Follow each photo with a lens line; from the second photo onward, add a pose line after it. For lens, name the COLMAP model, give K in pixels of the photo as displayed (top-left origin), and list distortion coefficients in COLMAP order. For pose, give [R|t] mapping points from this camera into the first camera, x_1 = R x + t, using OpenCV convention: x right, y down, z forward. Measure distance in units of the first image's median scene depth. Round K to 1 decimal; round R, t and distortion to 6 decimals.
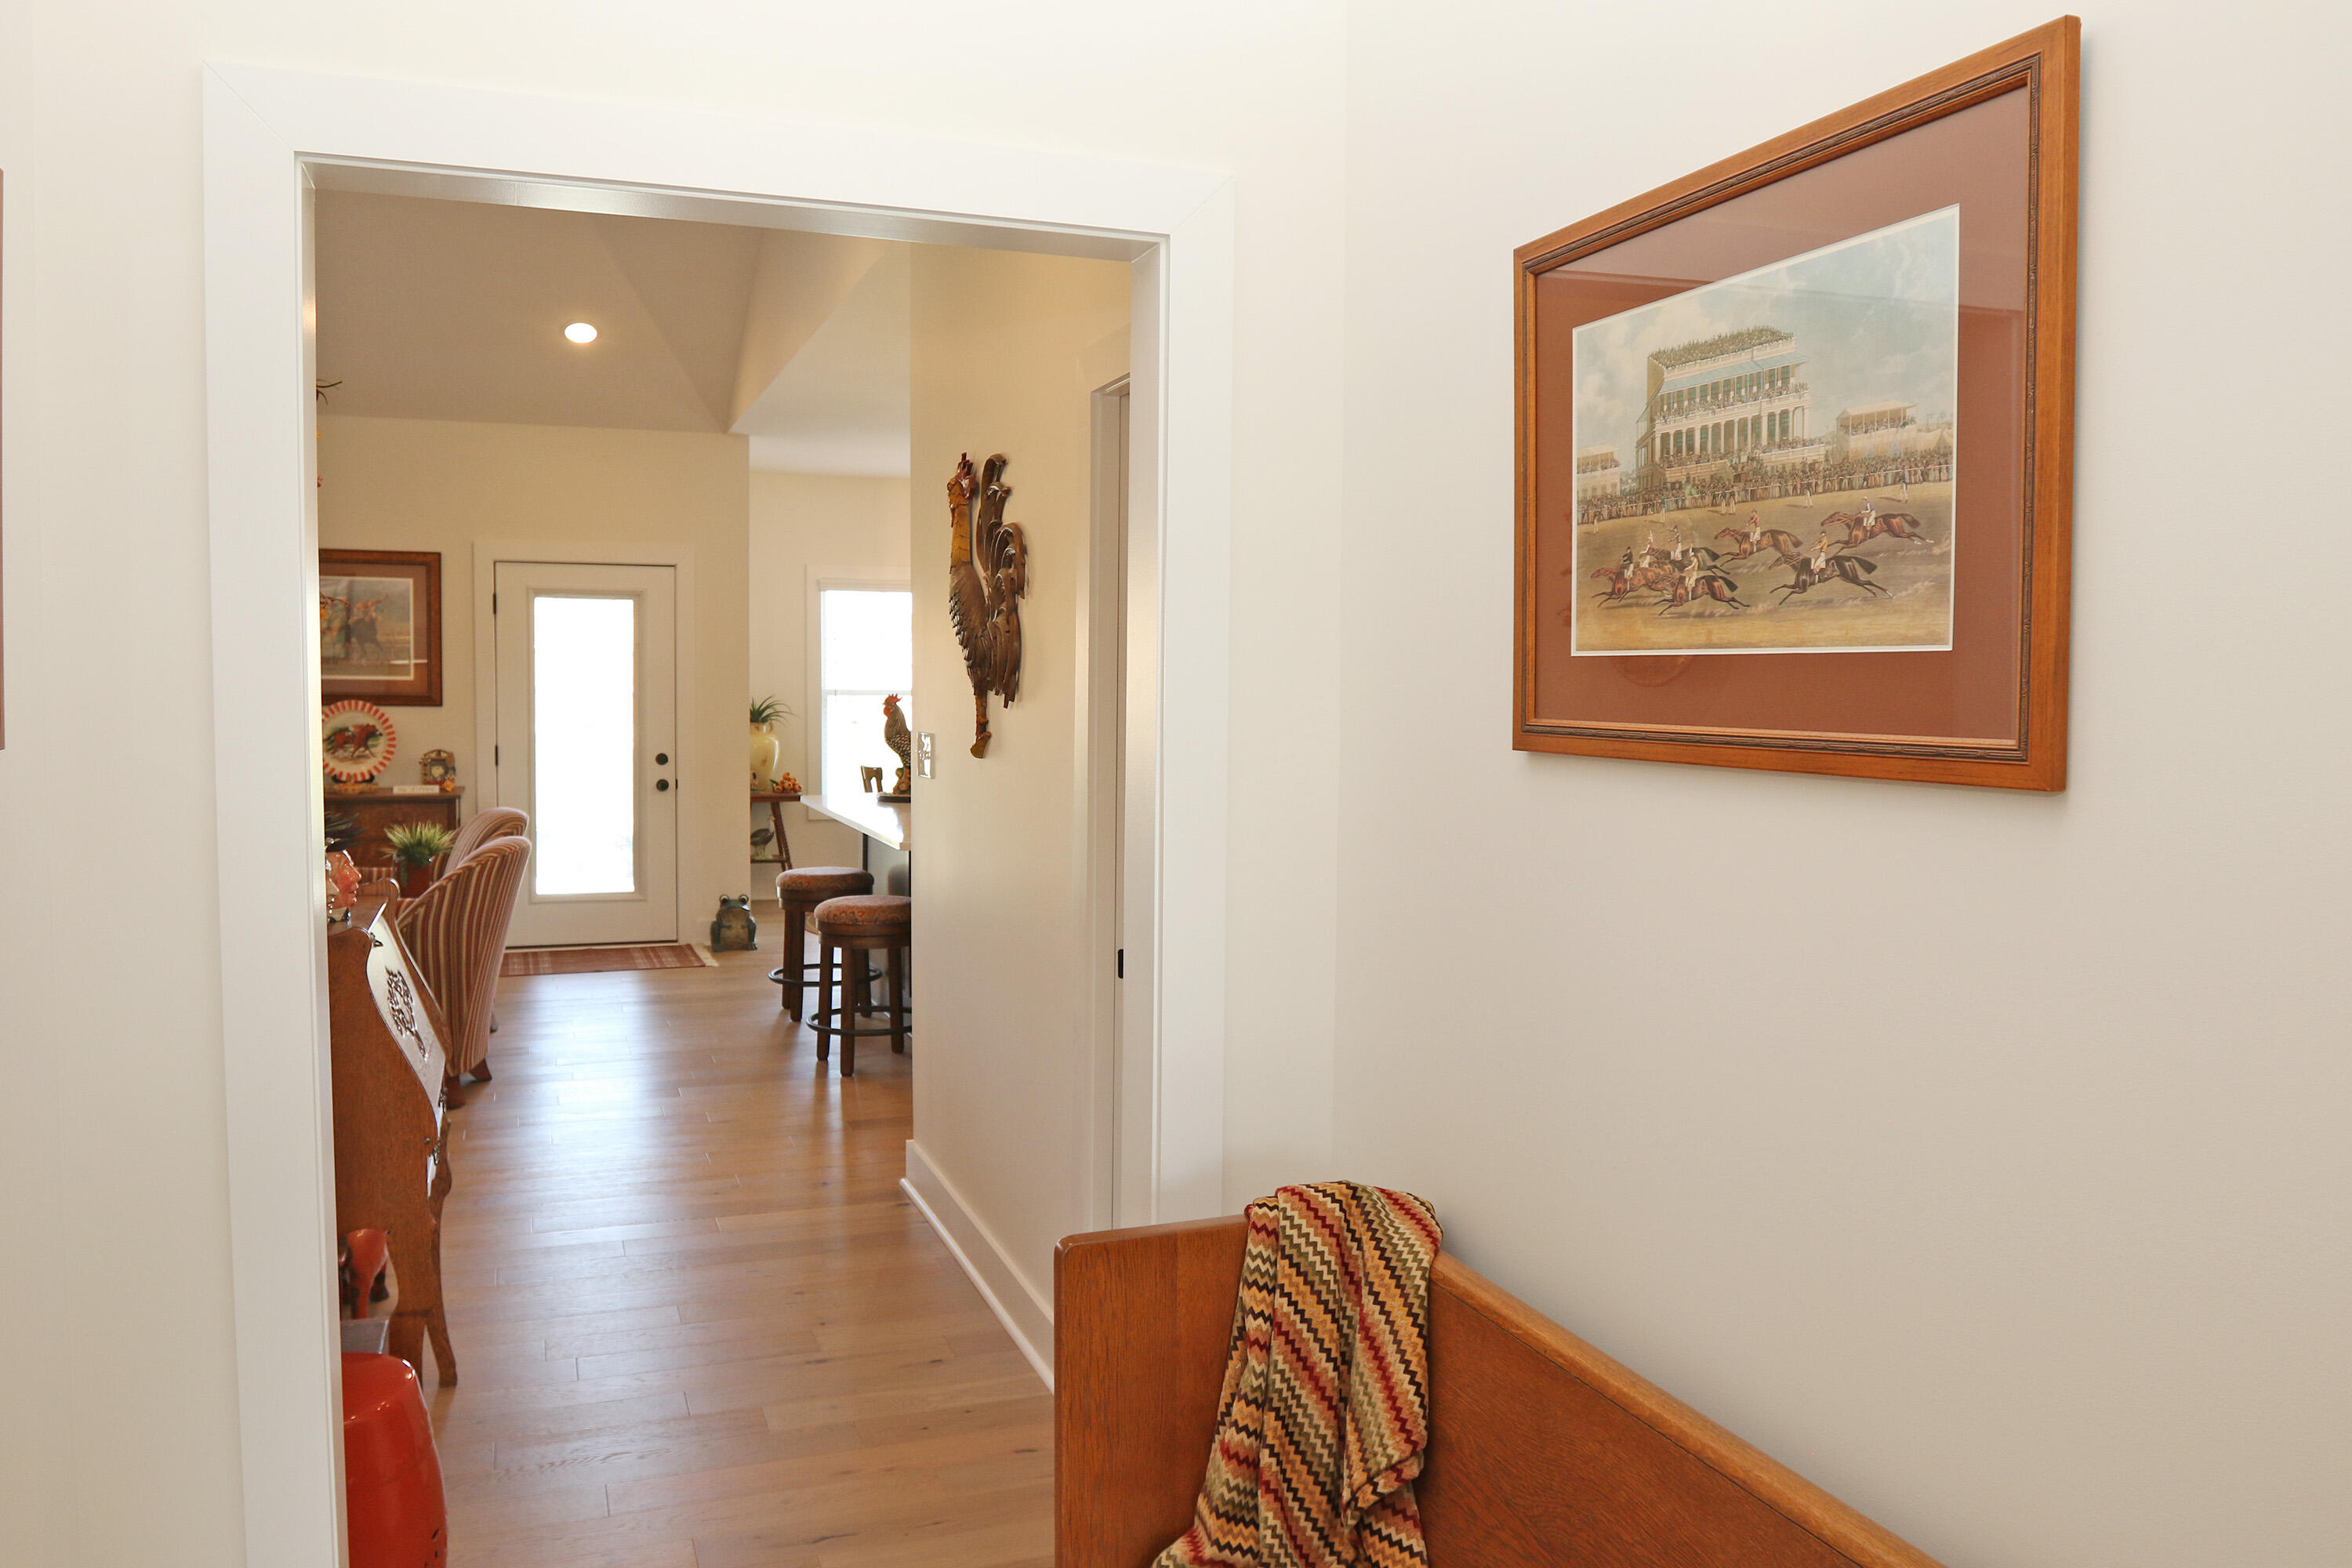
lens RADIAL K [[1815.9, 0, 1176.0], [0, 1815.9, 784.0], [0, 0, 1]] dist [-0.082109, 0.070062]
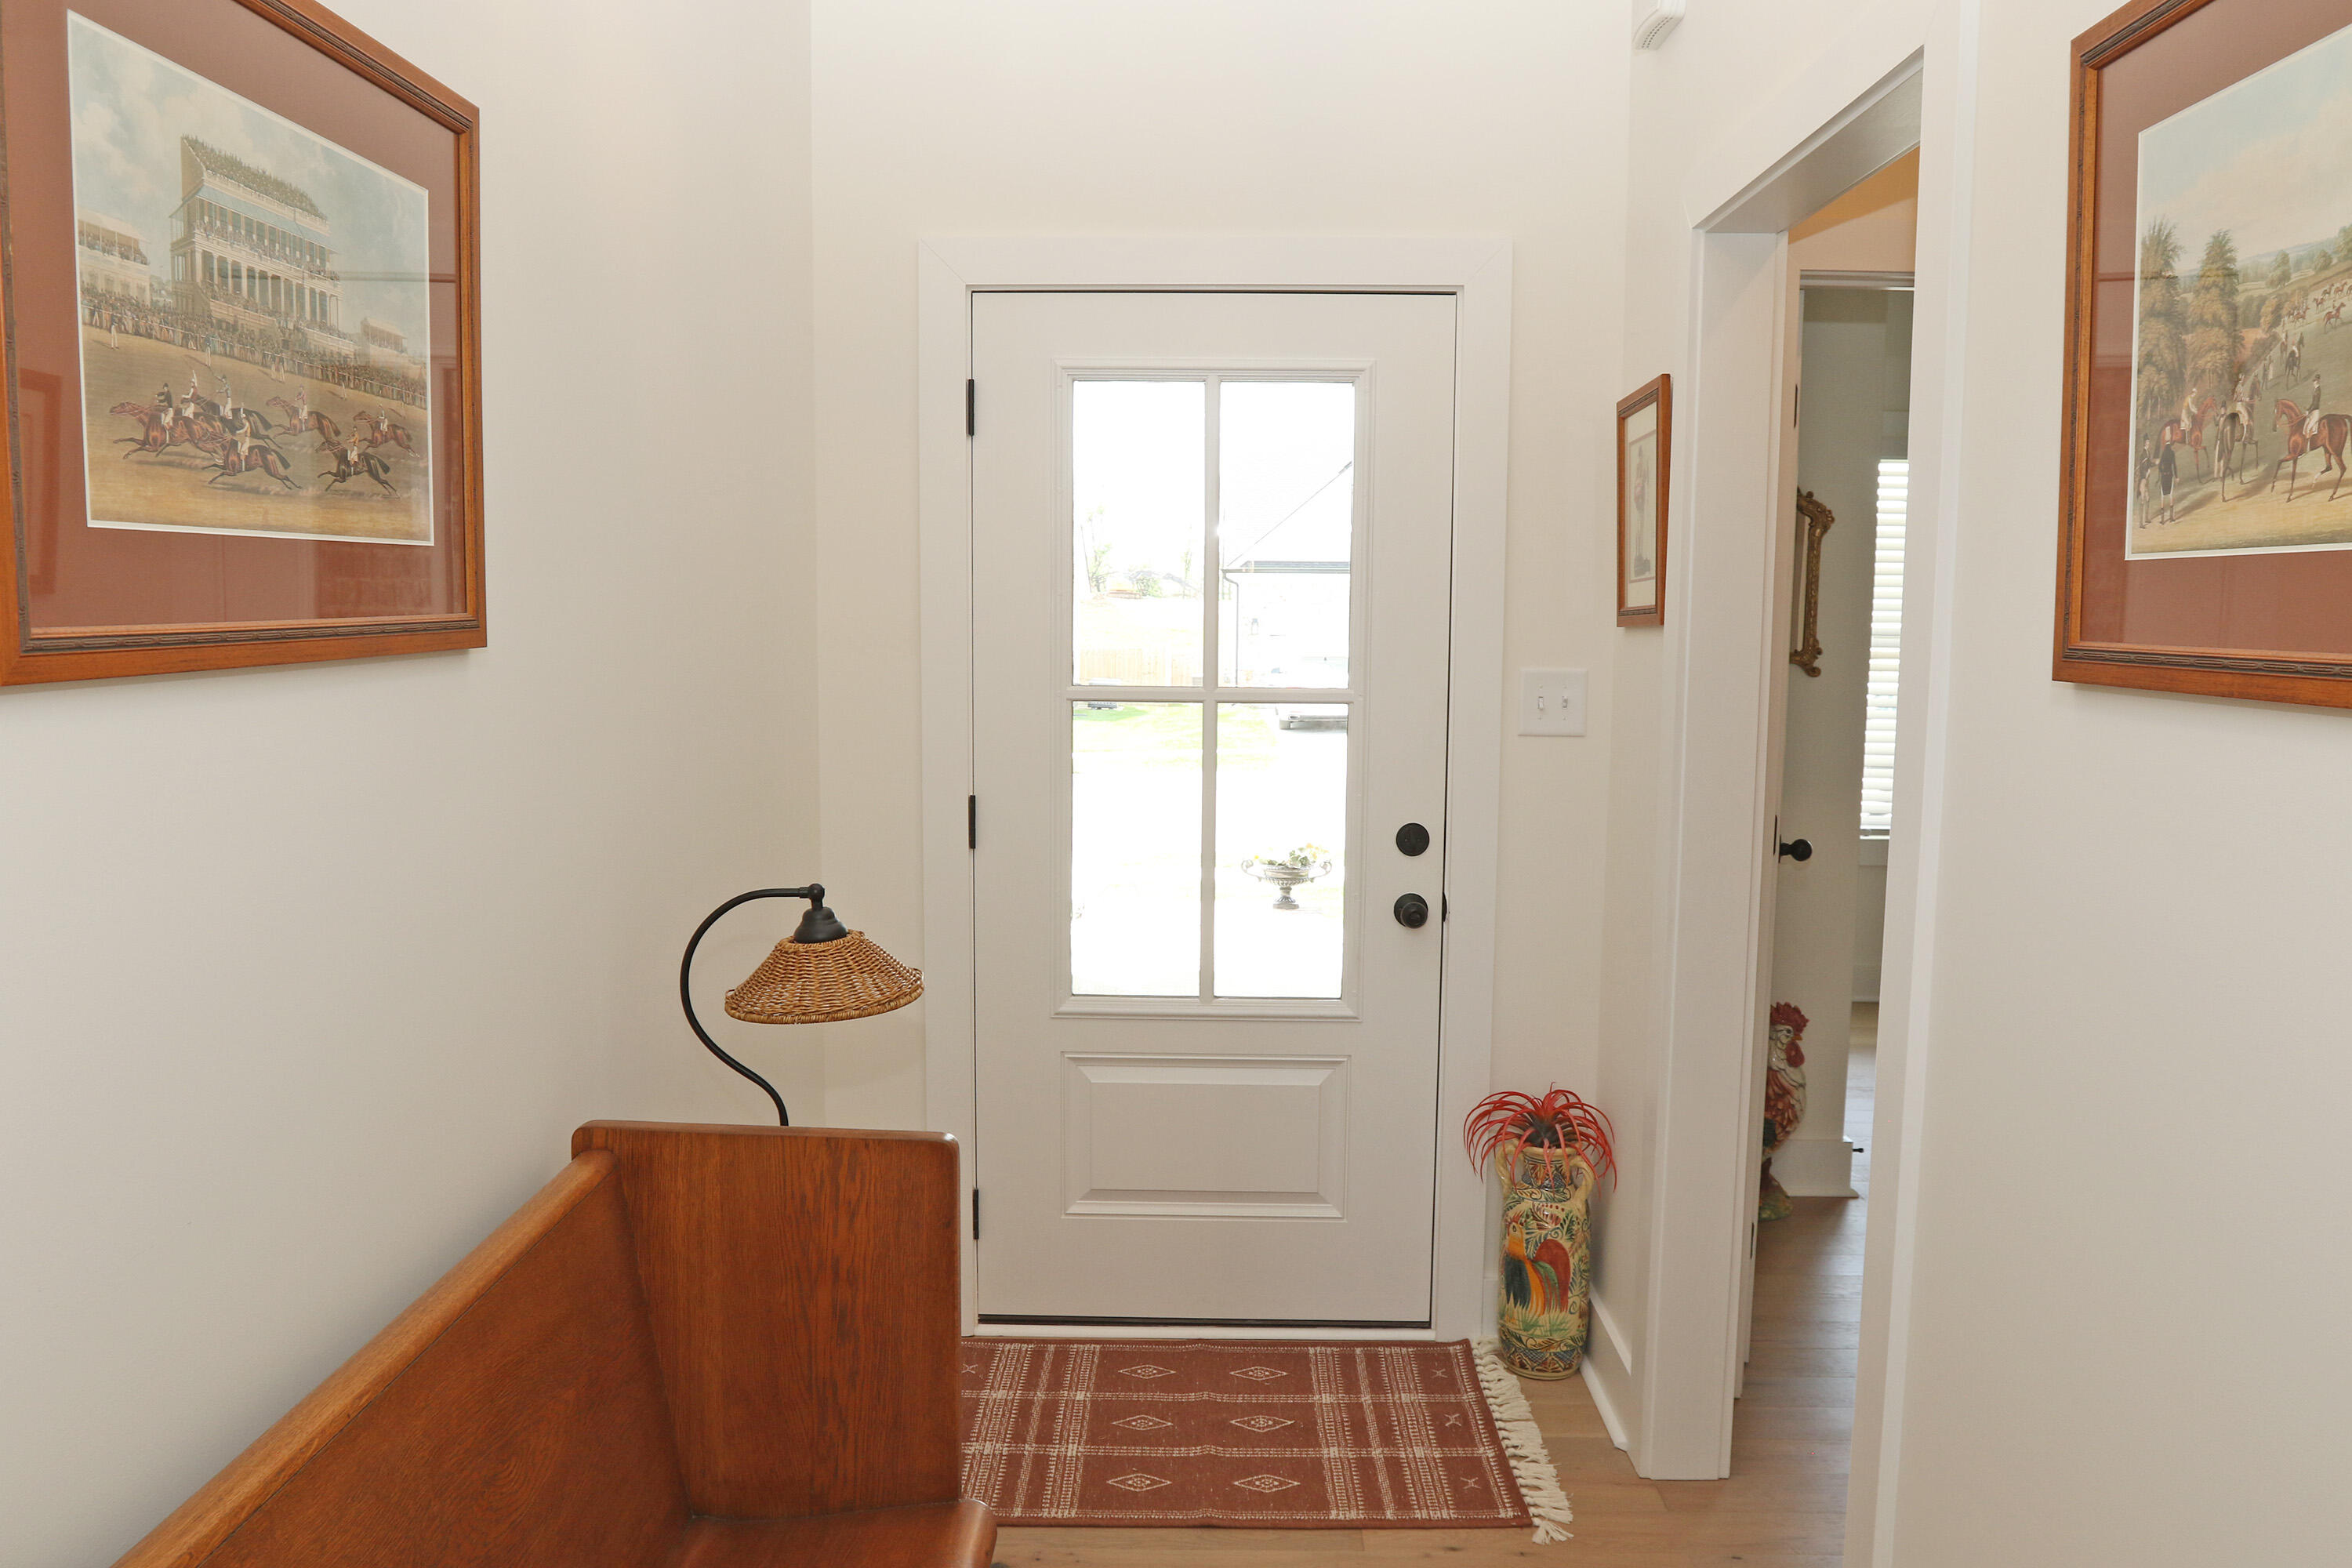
lens RADIAL K [[1815.9, 0, 1176.0], [0, 1815.9, 784.0], [0, 0, 1]] dist [-0.082109, 0.070062]
pose [[-0.931864, -0.054498, 0.358692, -0.423837], [0.004757, 0.986733, 0.162279, -0.090774], [-0.362777, 0.152928, -0.919242, 1.627950]]
